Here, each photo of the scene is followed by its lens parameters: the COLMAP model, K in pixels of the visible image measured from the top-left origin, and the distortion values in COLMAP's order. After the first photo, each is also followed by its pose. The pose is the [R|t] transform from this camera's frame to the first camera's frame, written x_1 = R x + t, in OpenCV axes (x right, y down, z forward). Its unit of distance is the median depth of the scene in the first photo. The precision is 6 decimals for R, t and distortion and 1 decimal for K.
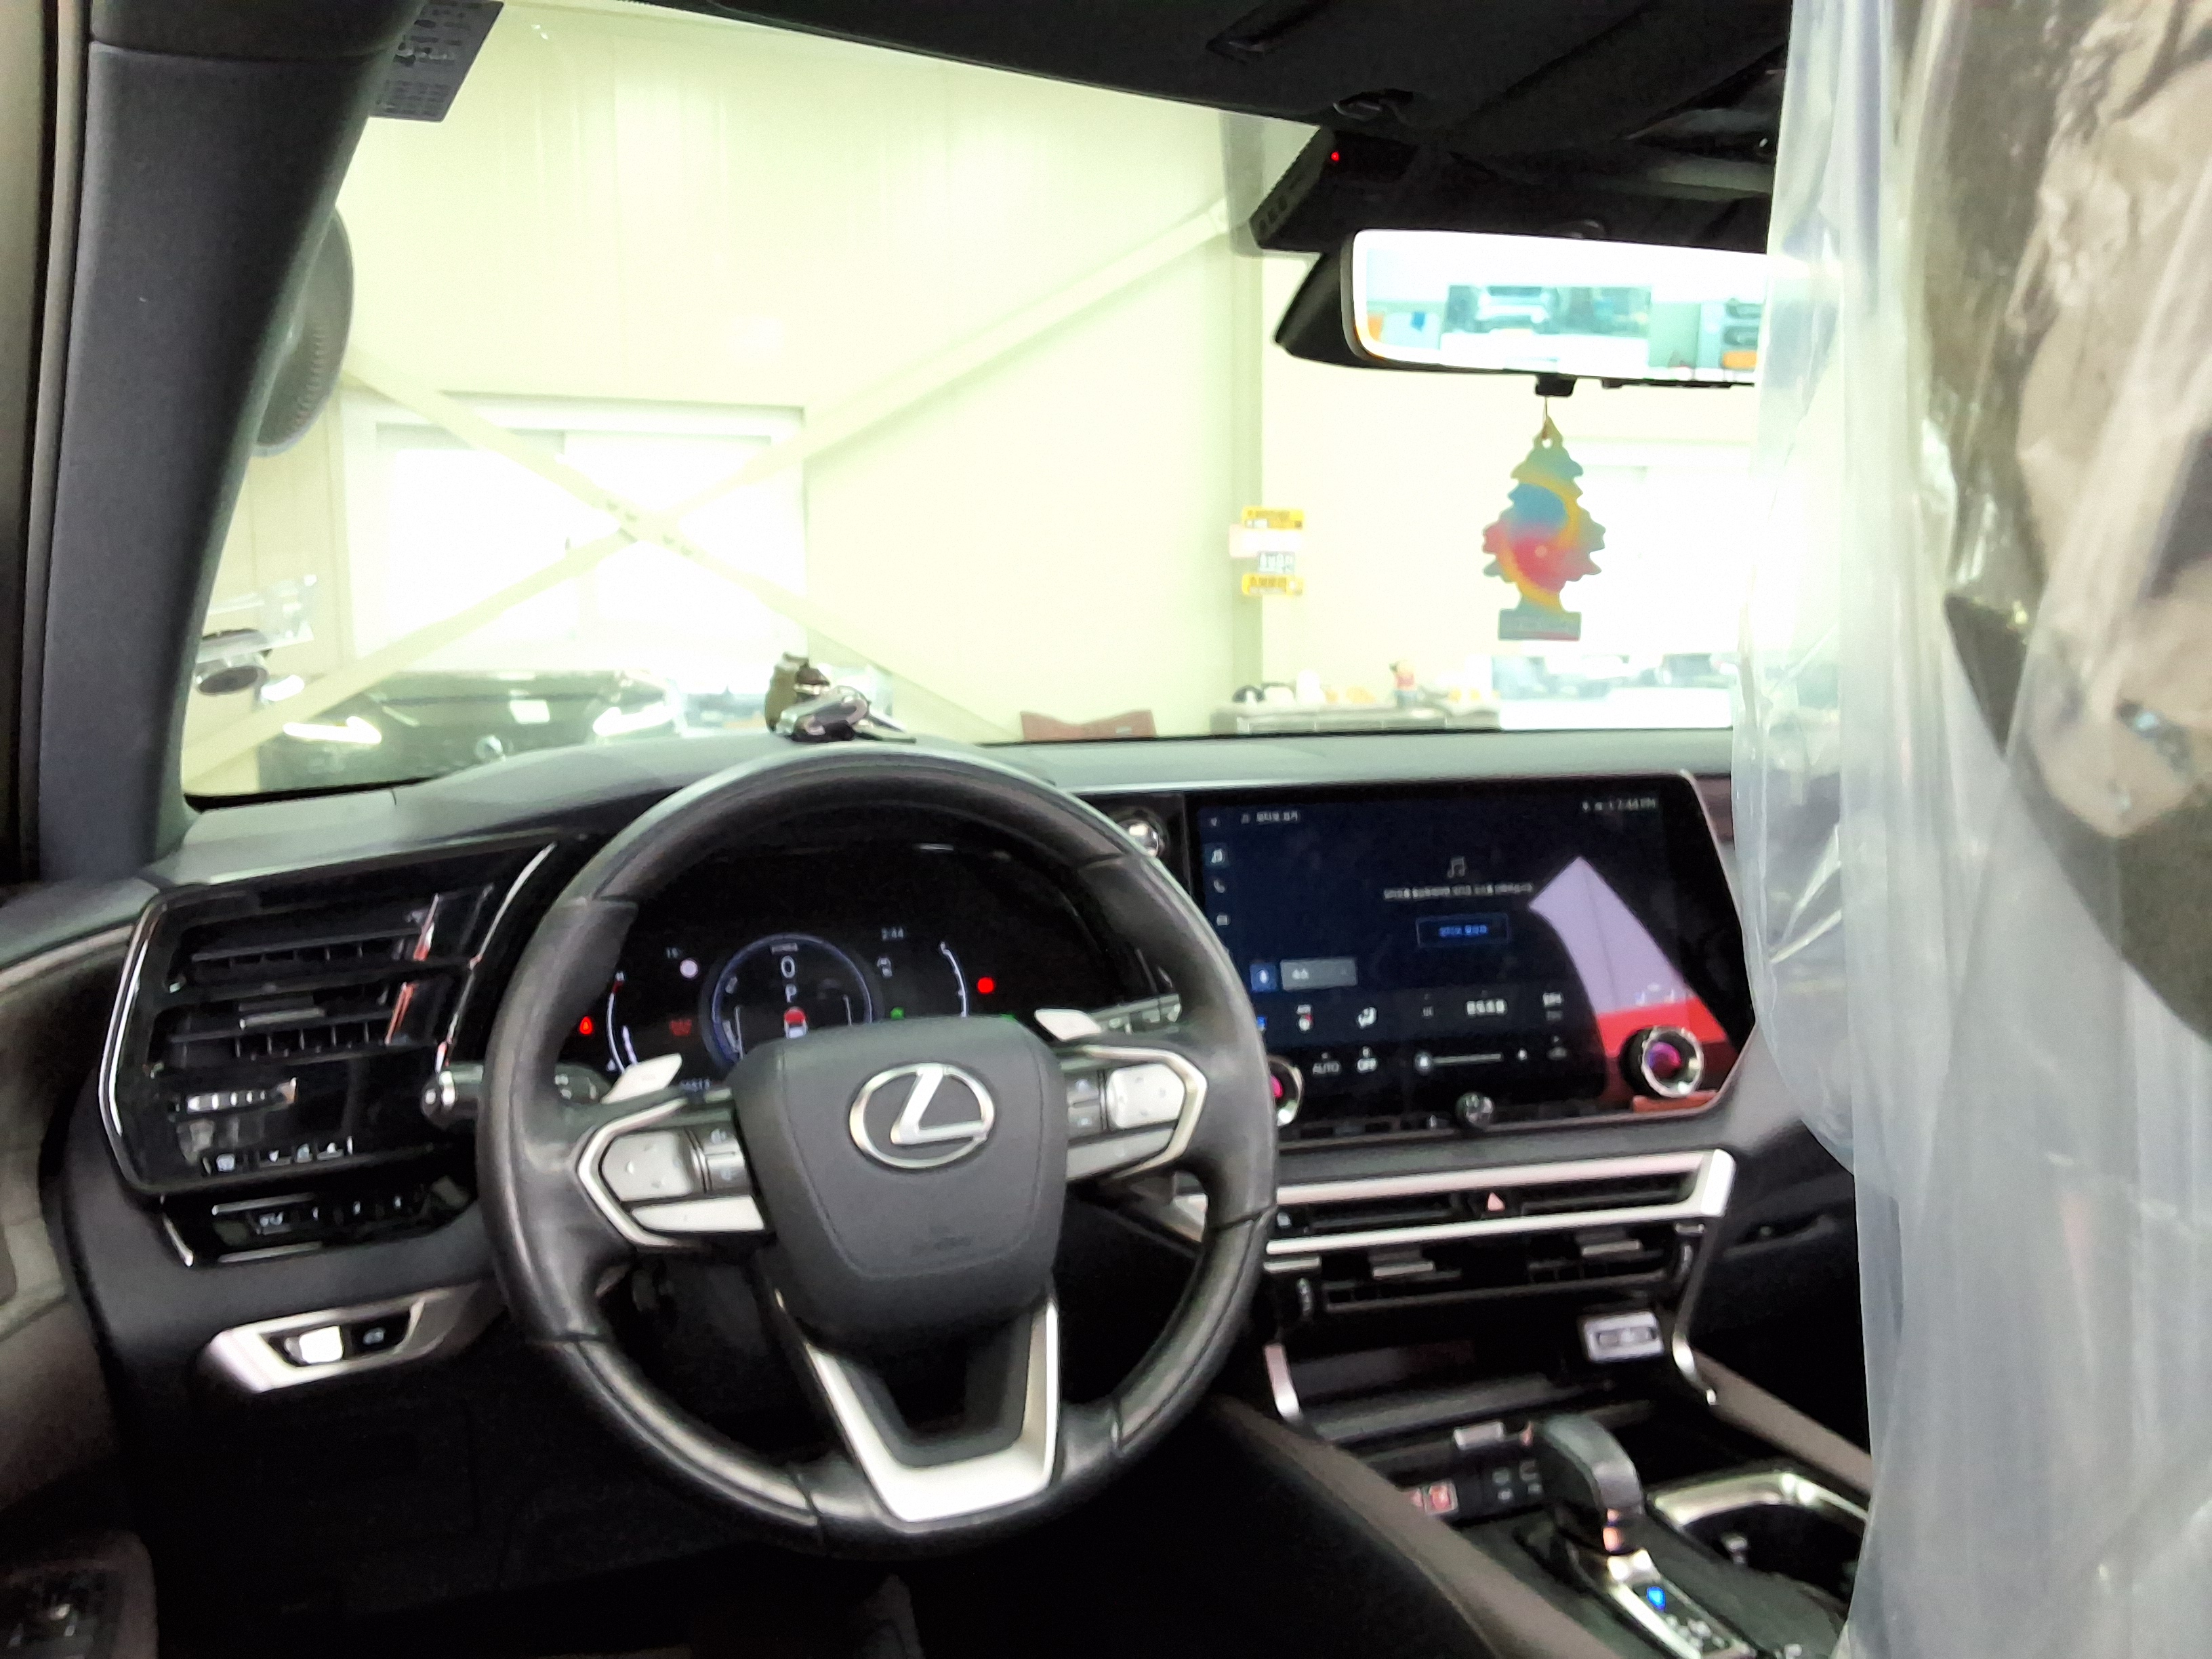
lens RADIAL K [[1779.1, 0, 1116.6], [0, 1779.1, 824.8], [0, 0, 1]] dist [0.108153, -0.000845]
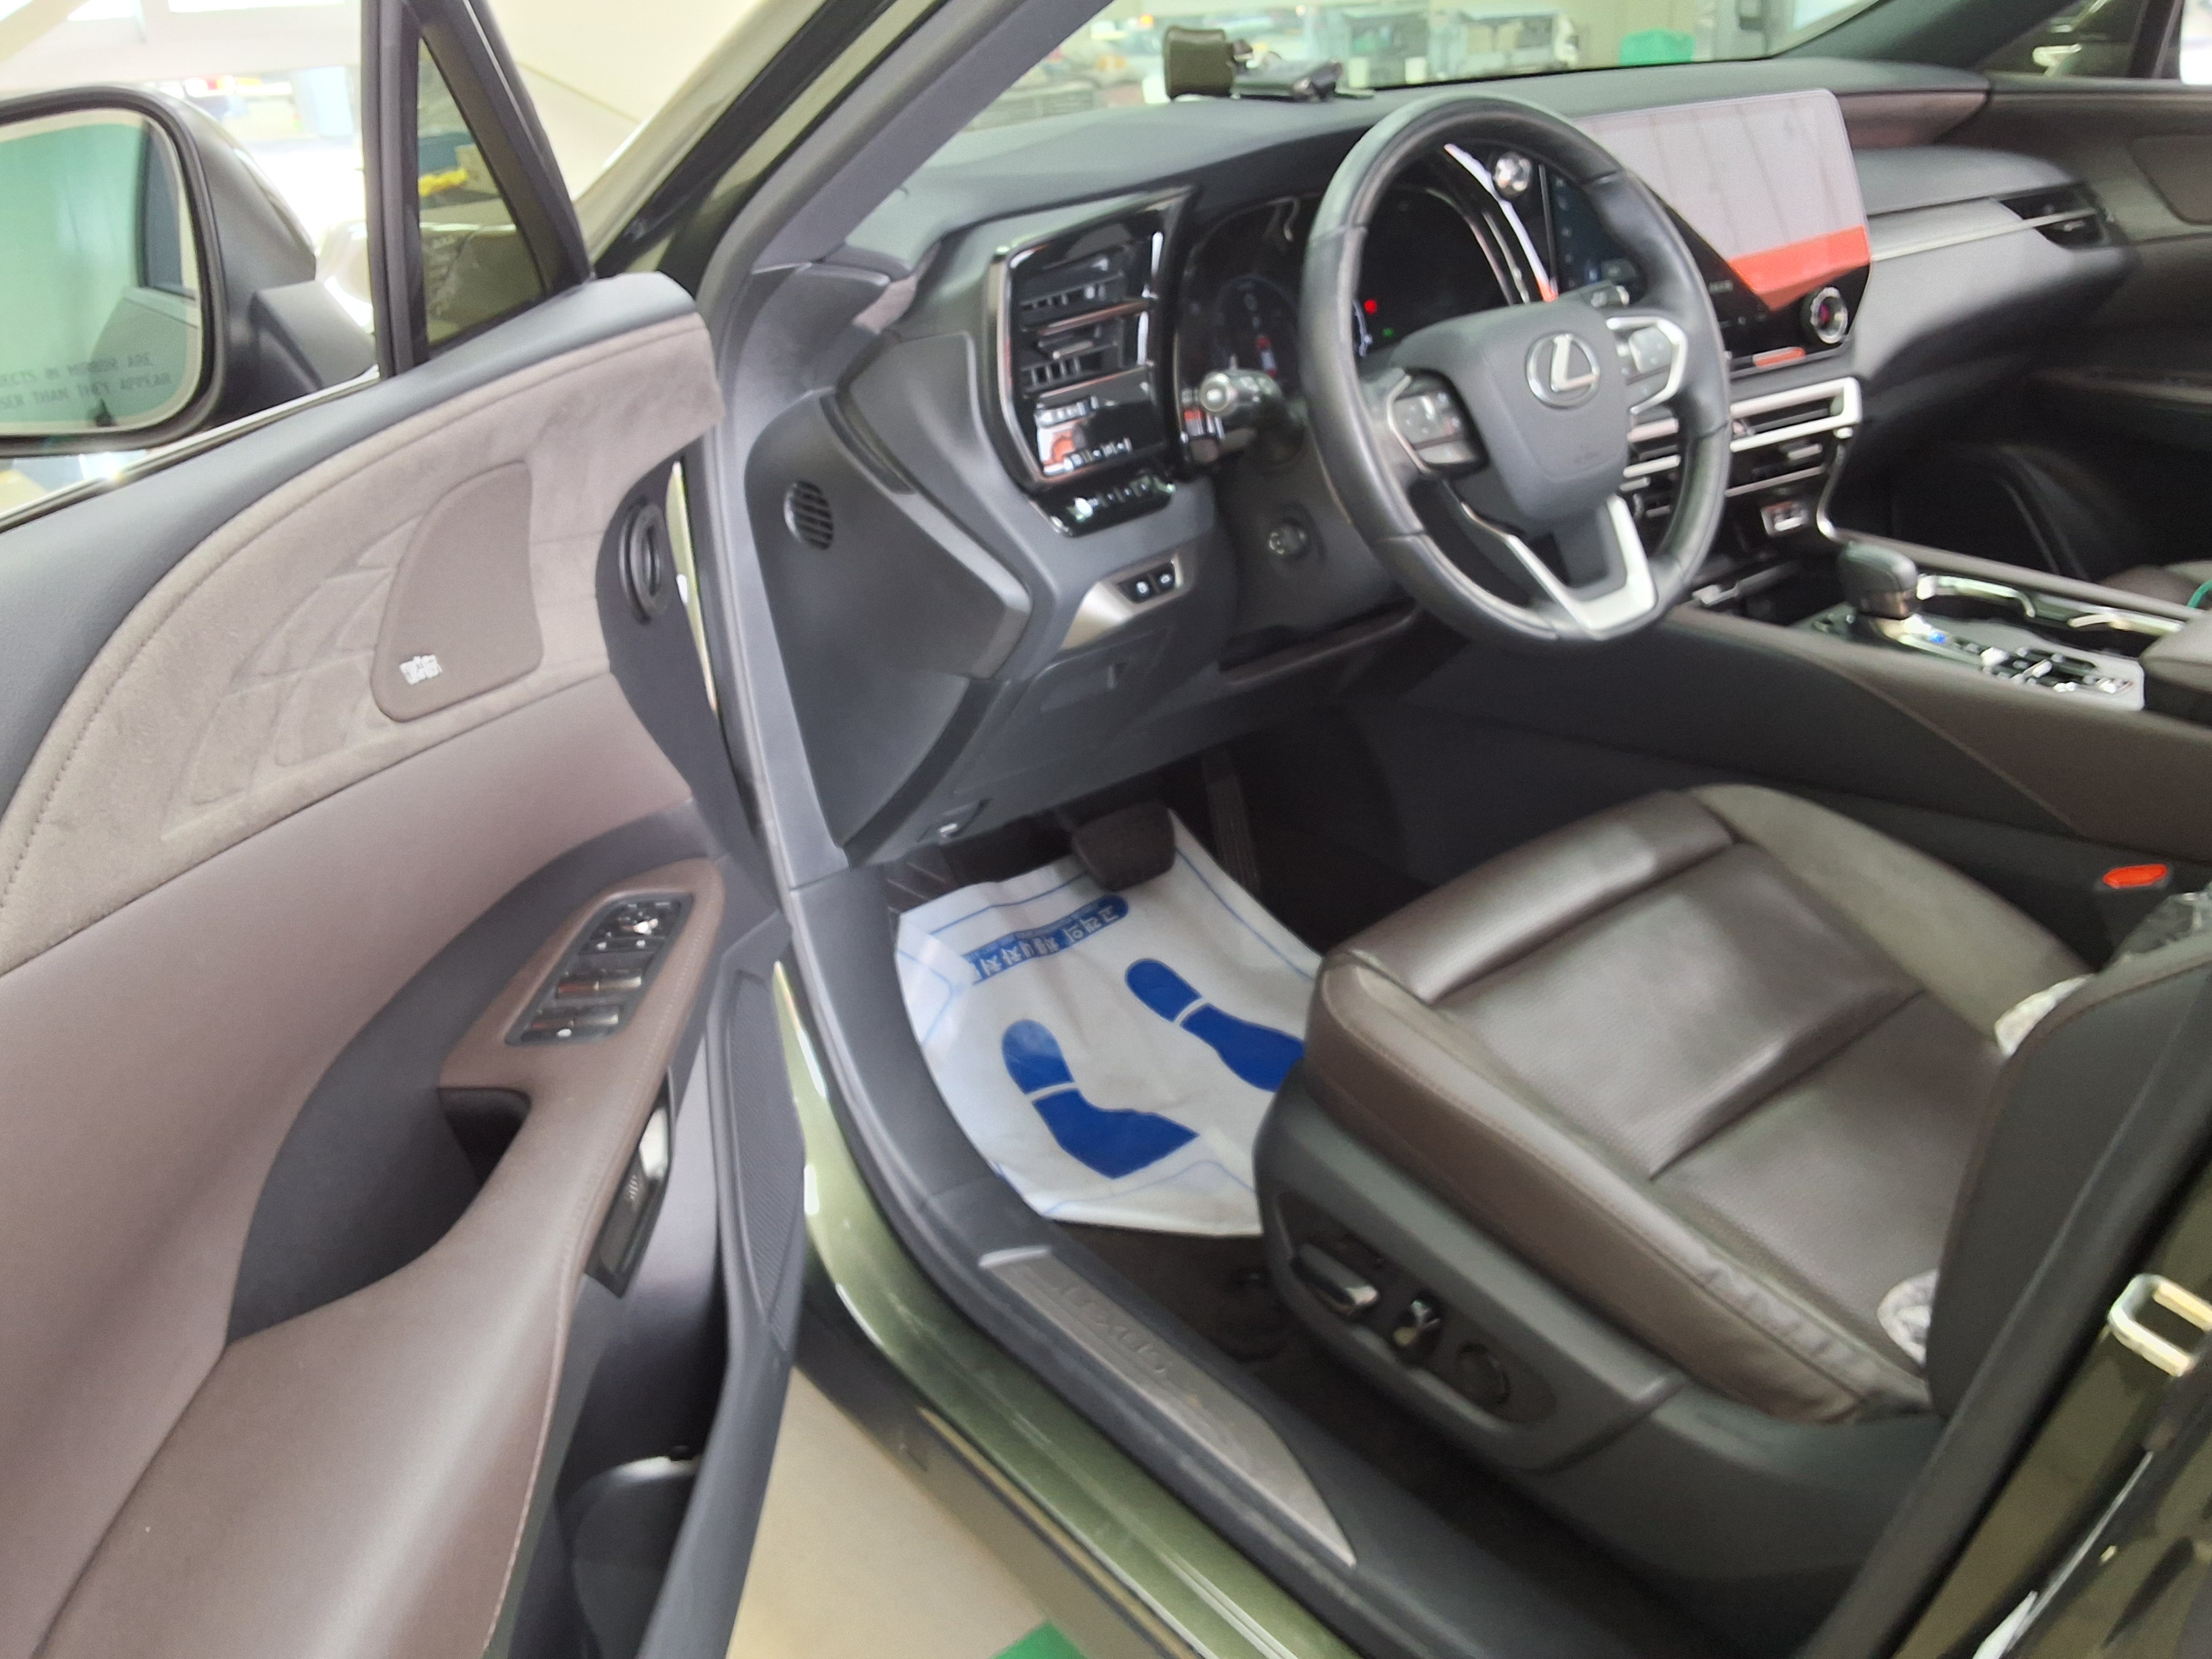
lens RADIAL K [[1819.8, 0, 1111.4], [0, 1819.8, 834.2], [0, 0, 1]] dist [0.000912, -0.000036]
pose [[0.956299, -0.165867, 0.240790, -0.616057], [0.081385, 0.941979, 0.325655, 0.007322], [-0.280835, -0.291827, 0.914313, -0.234489]]
